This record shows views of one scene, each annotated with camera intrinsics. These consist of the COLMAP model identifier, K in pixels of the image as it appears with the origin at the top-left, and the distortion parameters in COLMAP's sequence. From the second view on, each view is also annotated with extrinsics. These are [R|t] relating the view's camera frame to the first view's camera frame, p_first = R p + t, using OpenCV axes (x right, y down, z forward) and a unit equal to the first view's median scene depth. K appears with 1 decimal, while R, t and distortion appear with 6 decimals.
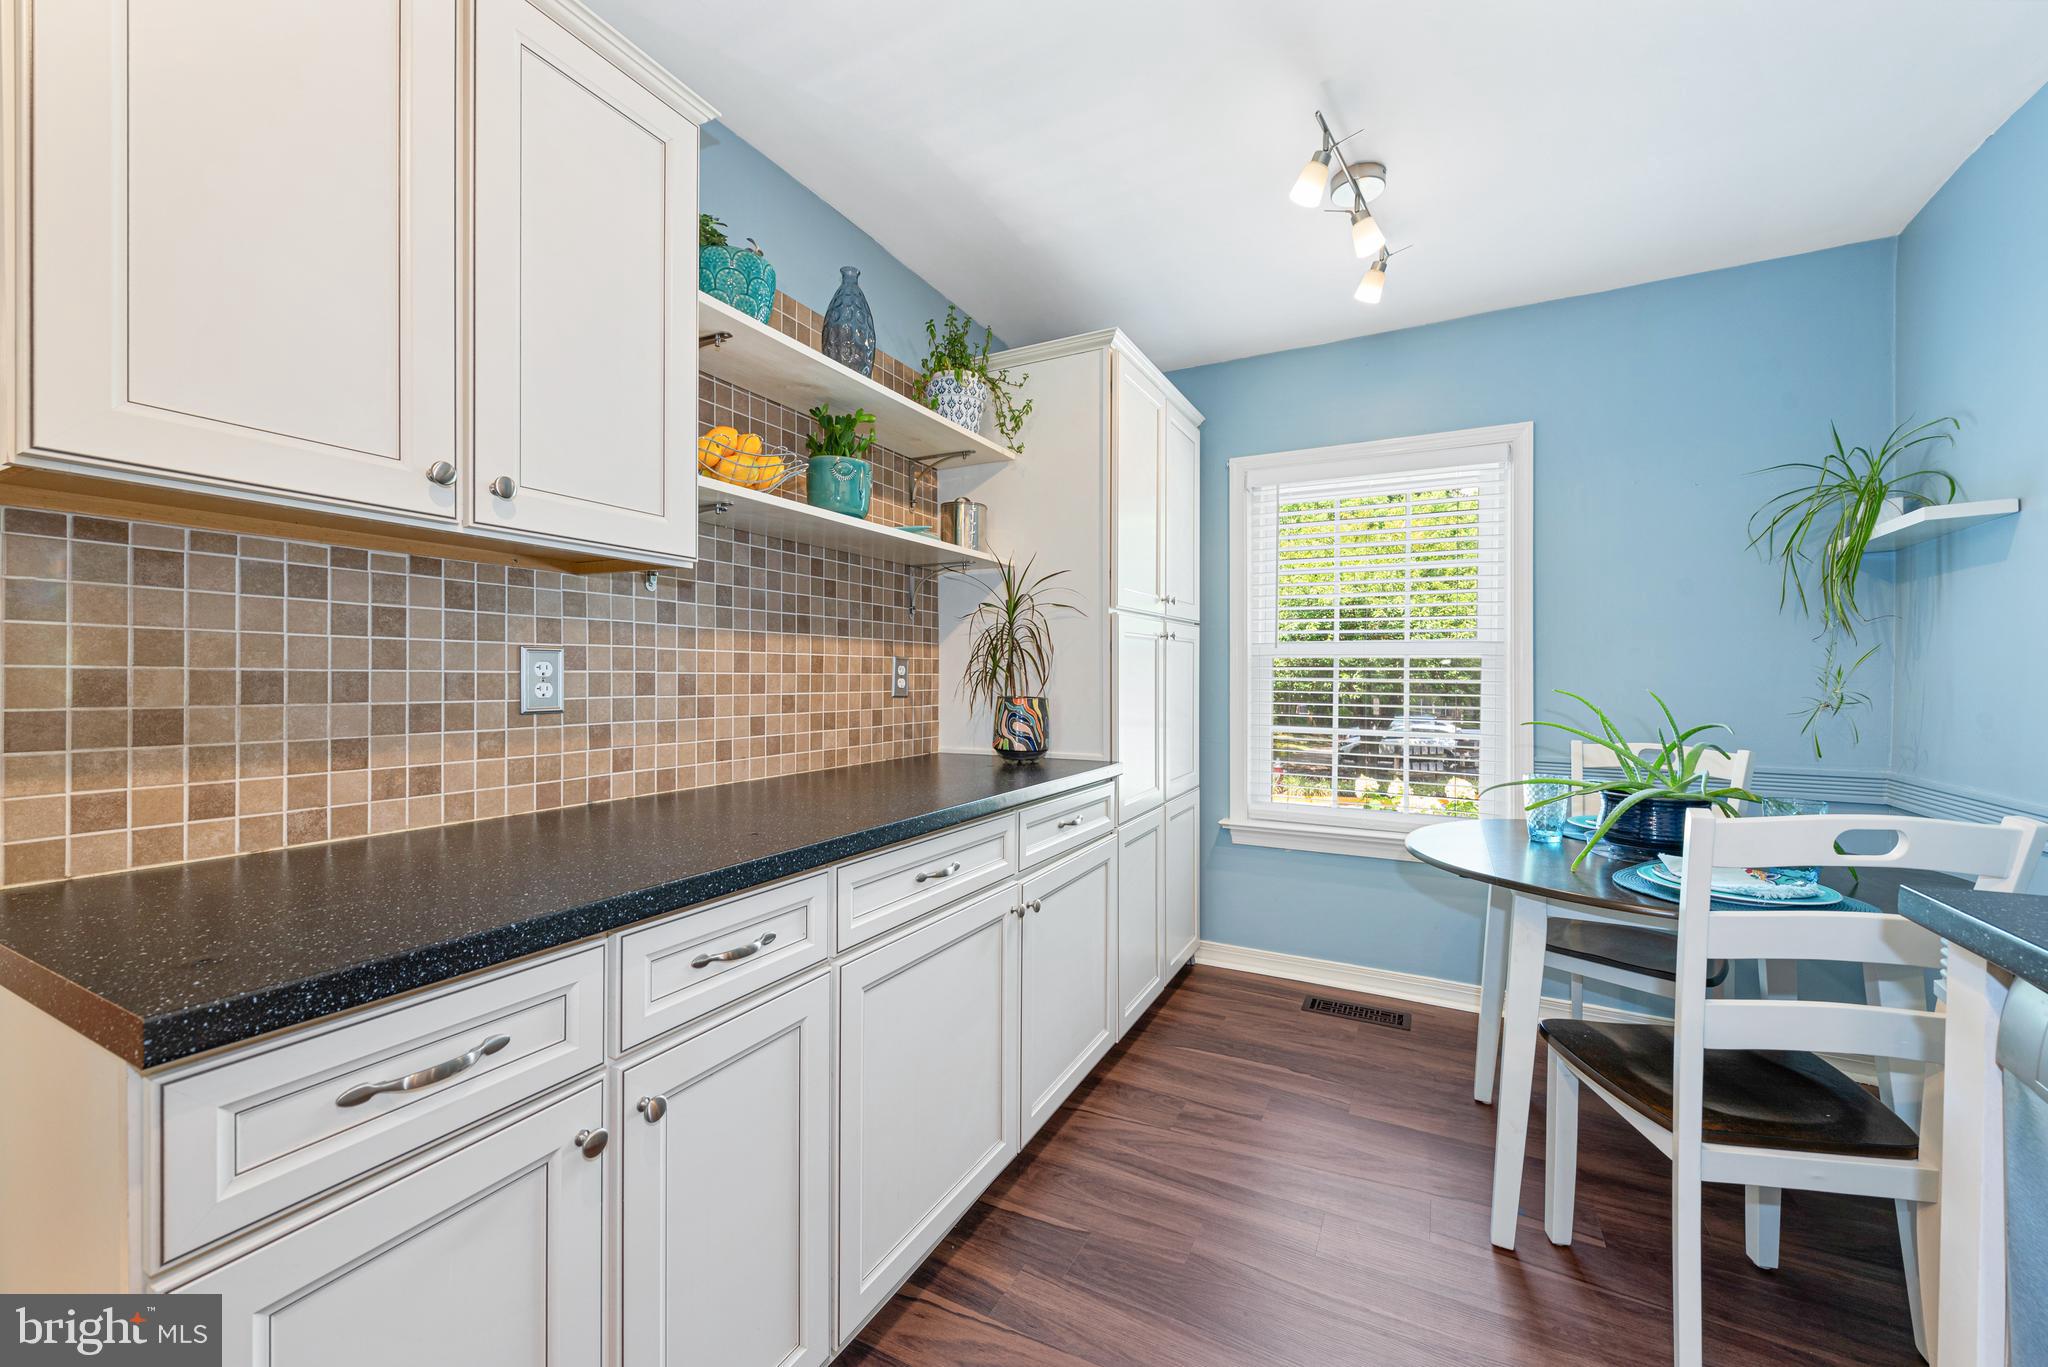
lens RADIAL K [[800.6, 0, 1016.7], [0, 800.6, 686.3], [0, 0, 1]] dist [0.008468, -0.001823]
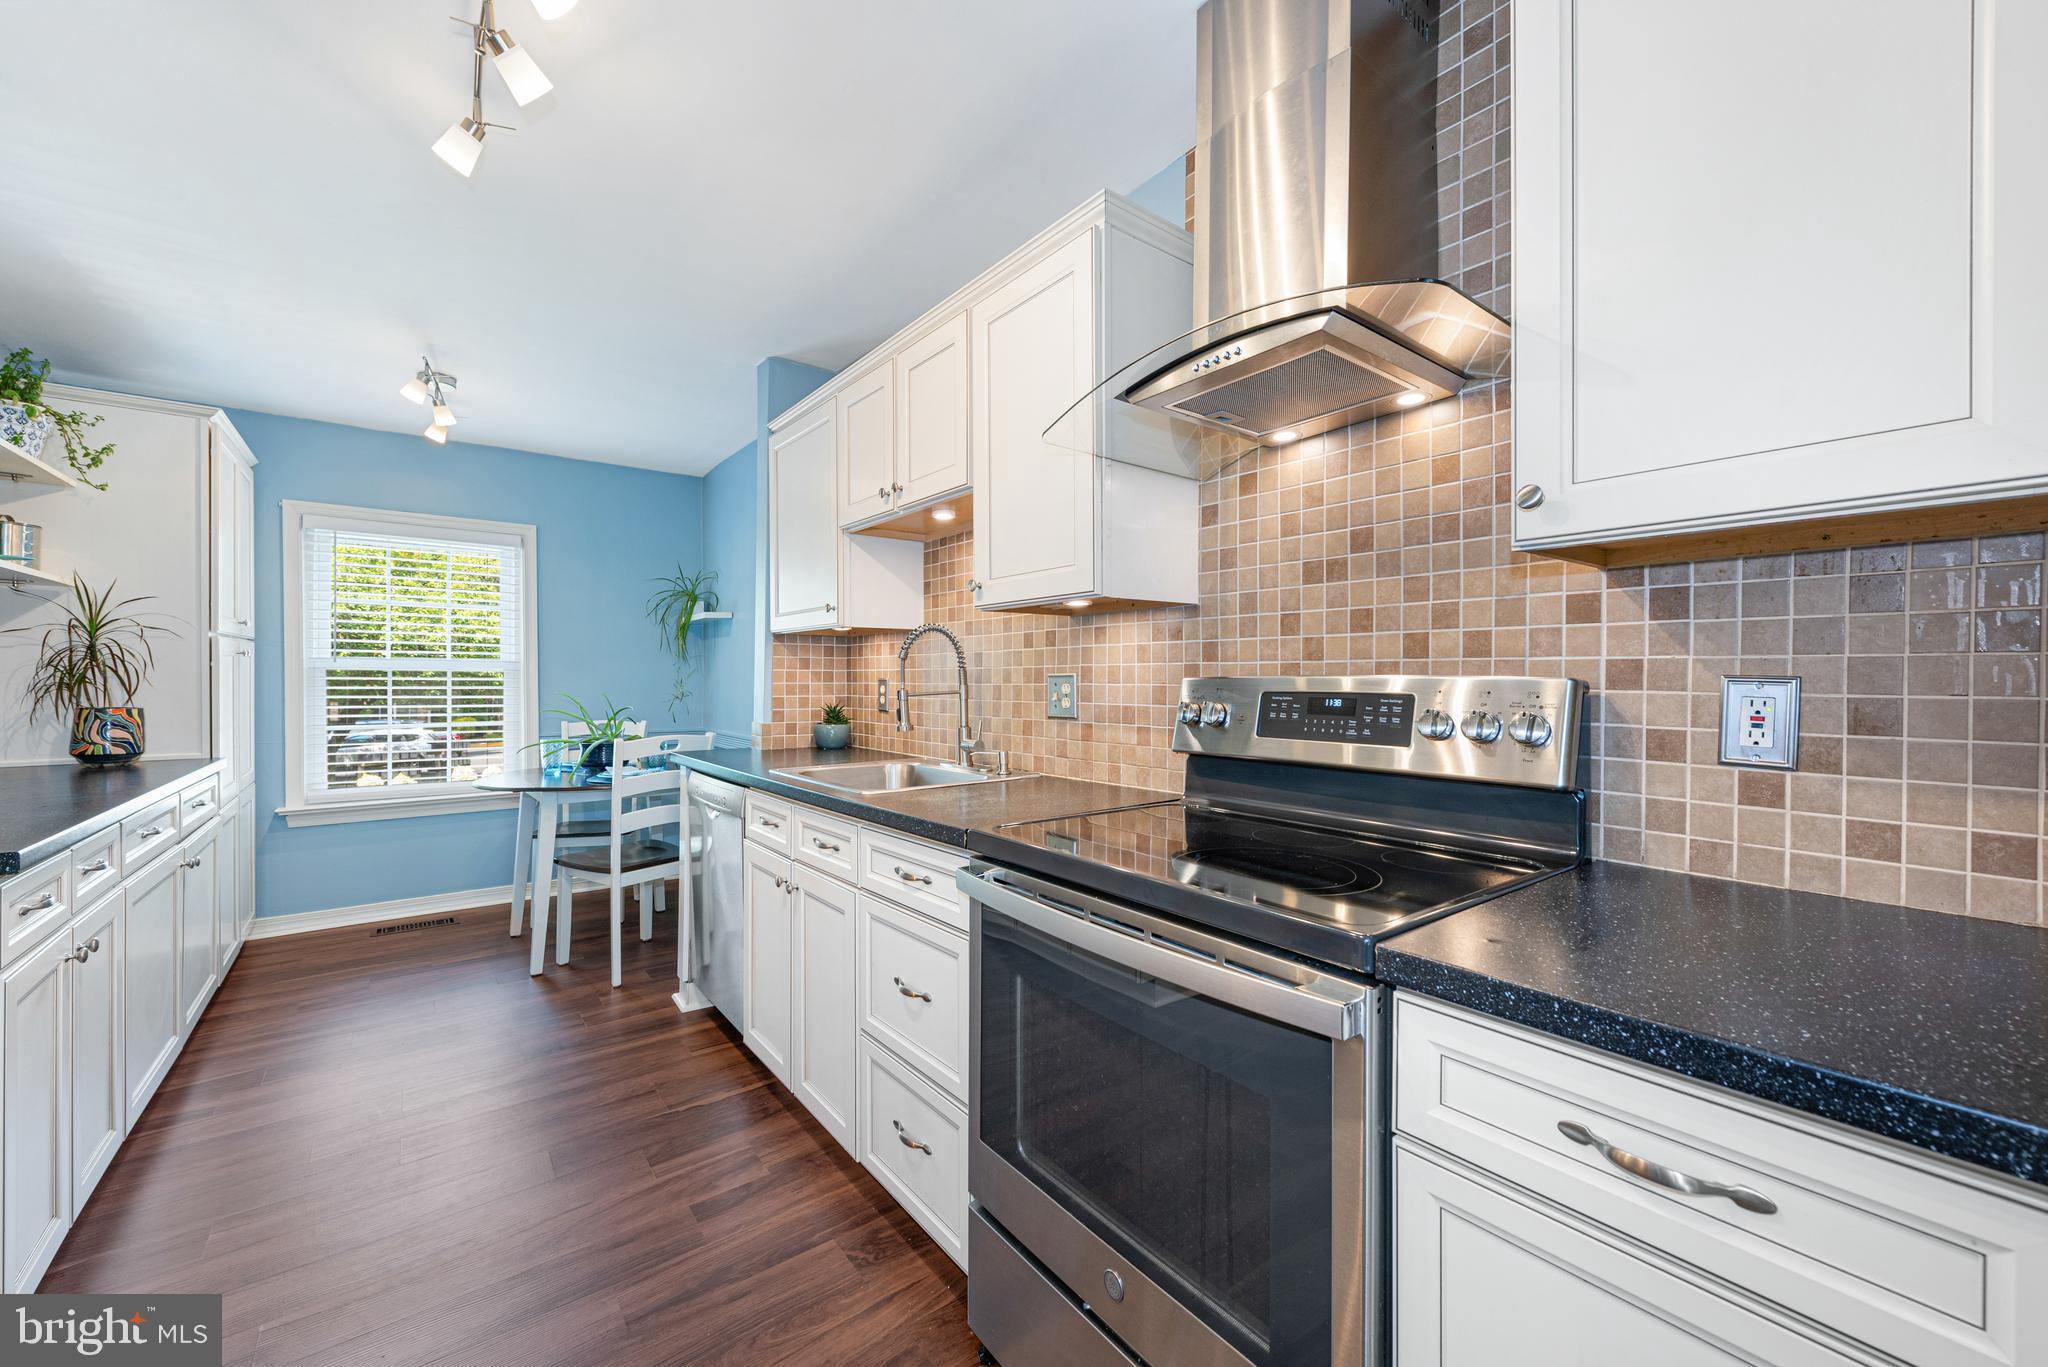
lens RADIAL K [[800.6, 0, 1017.7], [0, 800.6, 678.2], [0, 0, 1]] dist [0.008468, -0.001823]
pose [[0.415630, -0.001746, 0.909532, -0.547370], [0.010167, 0.999945, -0.002727, -0.013085], [-0.909477, 0.010380, 0.415625, -0.706482]]
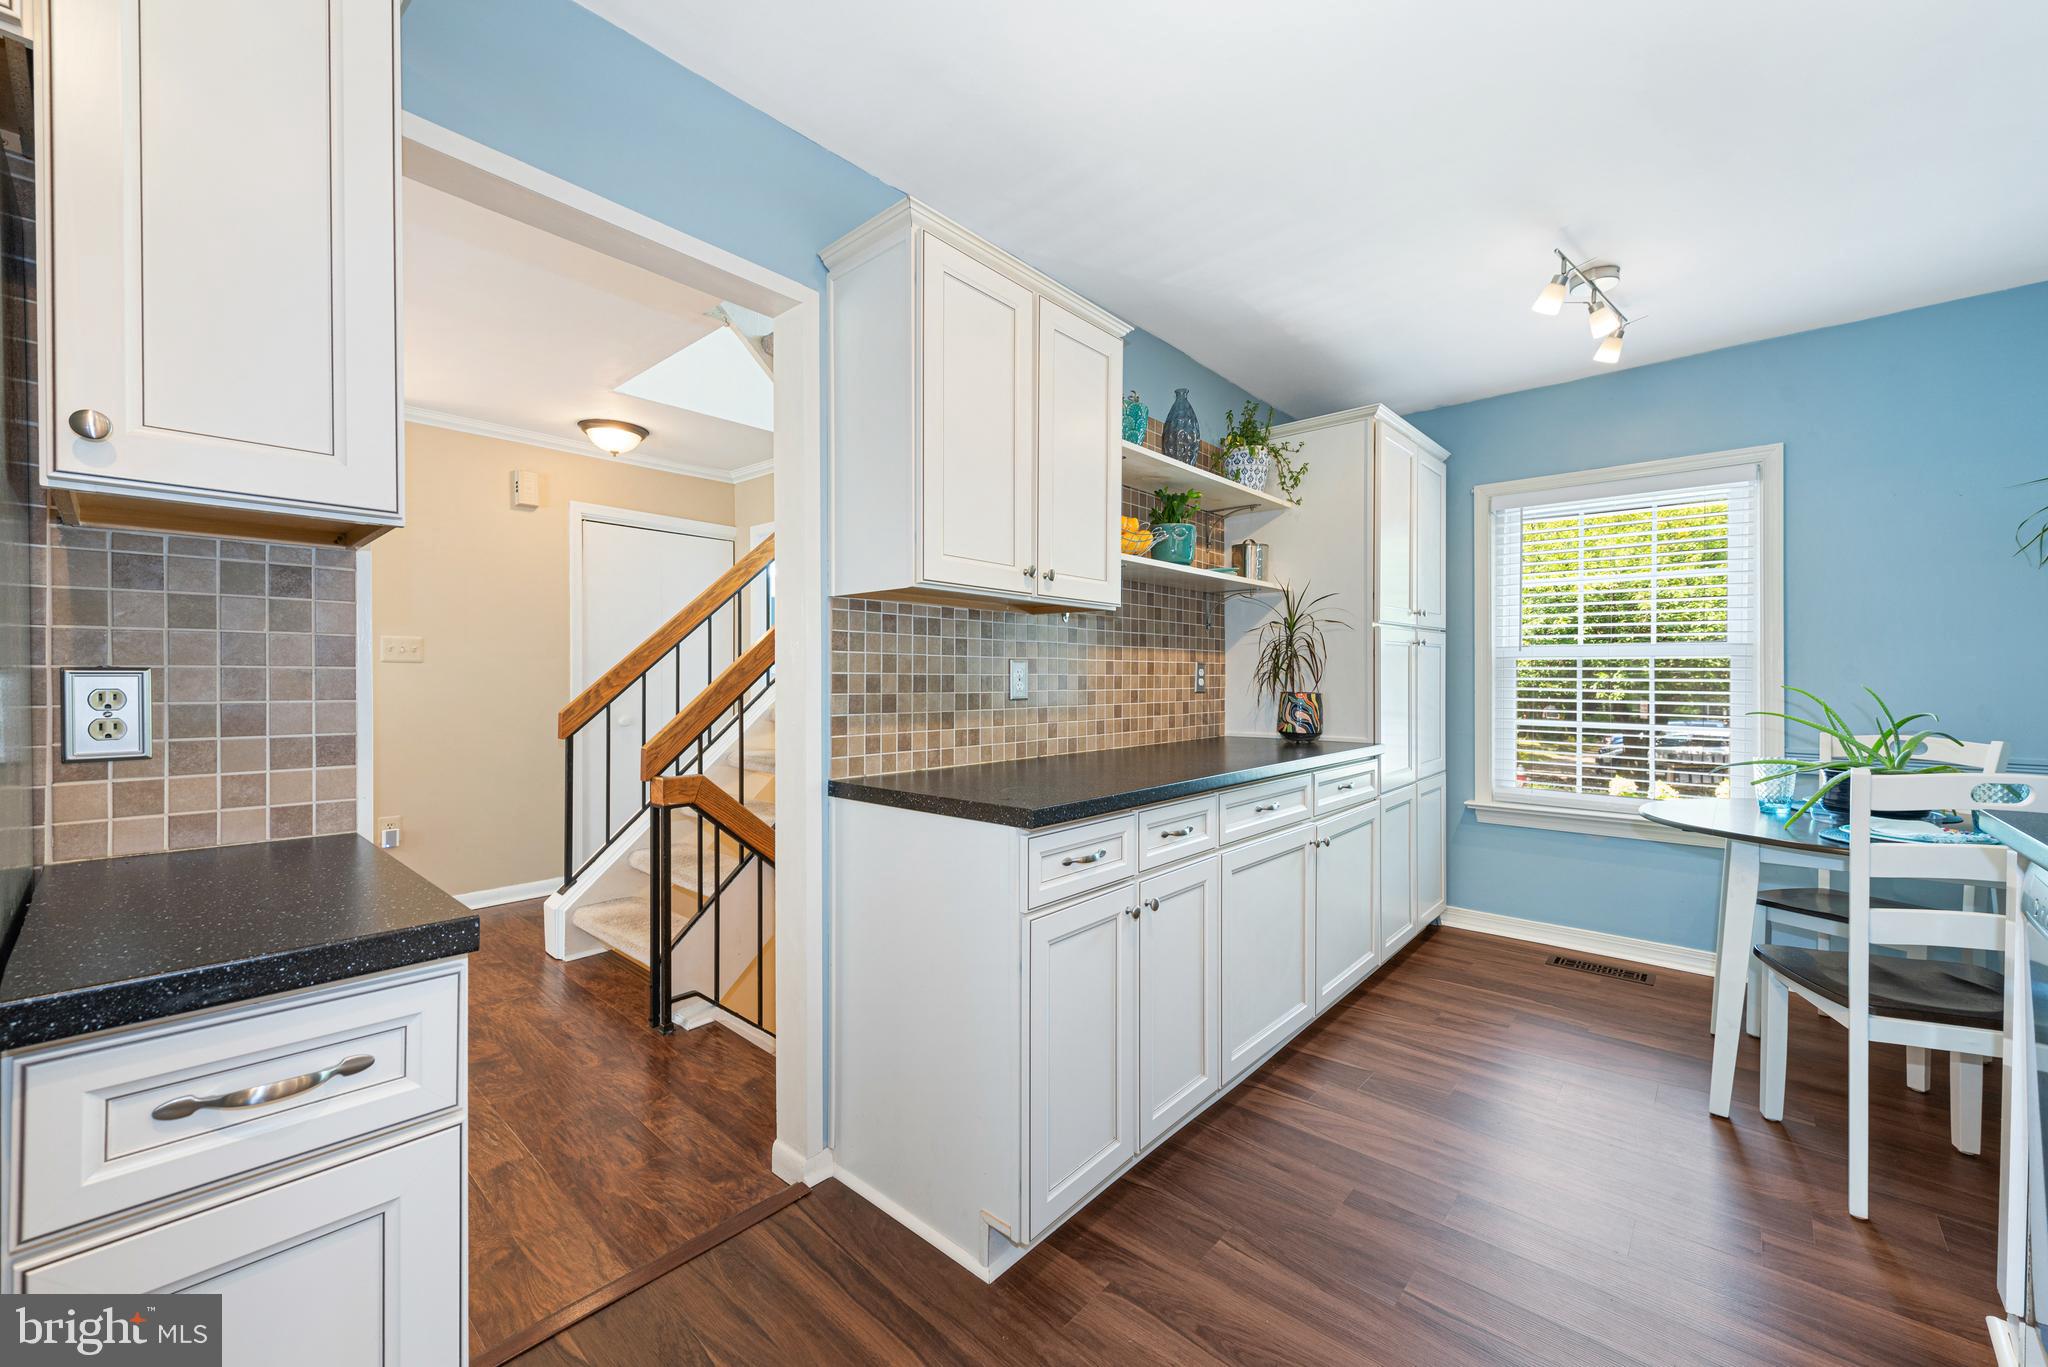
lens RADIAL K [[800.6, 0, 1018.8], [0, 800.6, 685.2], [0, 0, 1]] dist [0.008468, -0.001823]
pose [[0.970528, -0.000339, -0.240987, -0.137365], [-0.000179, 0.999998, -0.002127, 0.004907], [0.240987, 0.002108, 0.970526, -0.413747]]
